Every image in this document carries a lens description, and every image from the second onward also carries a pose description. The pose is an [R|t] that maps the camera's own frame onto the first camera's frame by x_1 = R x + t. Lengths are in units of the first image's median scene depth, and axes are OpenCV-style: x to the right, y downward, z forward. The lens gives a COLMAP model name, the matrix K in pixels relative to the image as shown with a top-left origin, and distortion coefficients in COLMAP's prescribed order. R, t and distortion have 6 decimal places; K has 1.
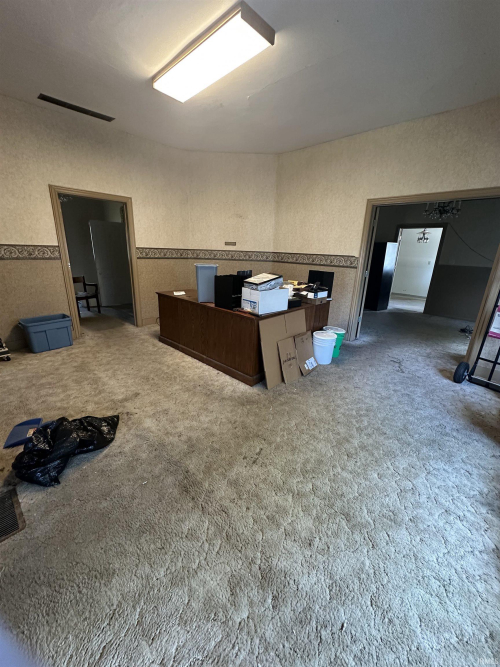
lens RADIAL K [[265.7, 0, 249.6], [0, 265.7, 333.6], [0, 0, 1]] dist [-0.004001, 0.001046]
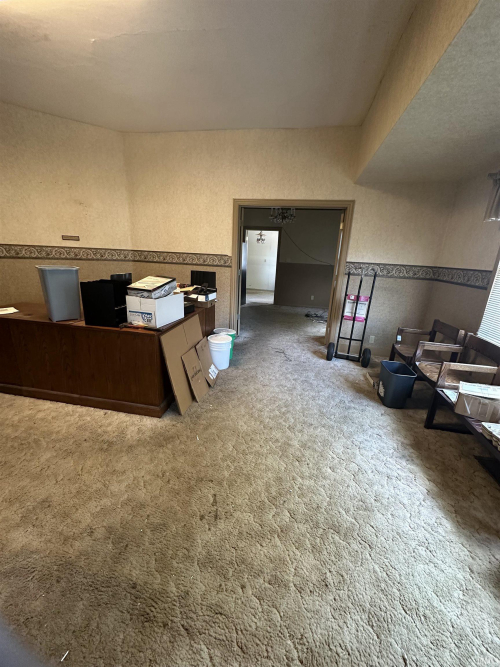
lens RADIAL K [[265.7, 0, 248.9], [0, 265.7, 333.8], [0, 0, 1]] dist [-0.004001, 0.001046]
pose [[0.837607, -0.151530, 0.524836, -0.148315], [0.147981, 0.987775, 0.049020, -0.050597], [-0.525847, 0.036607, 0.849791, 0.165277]]
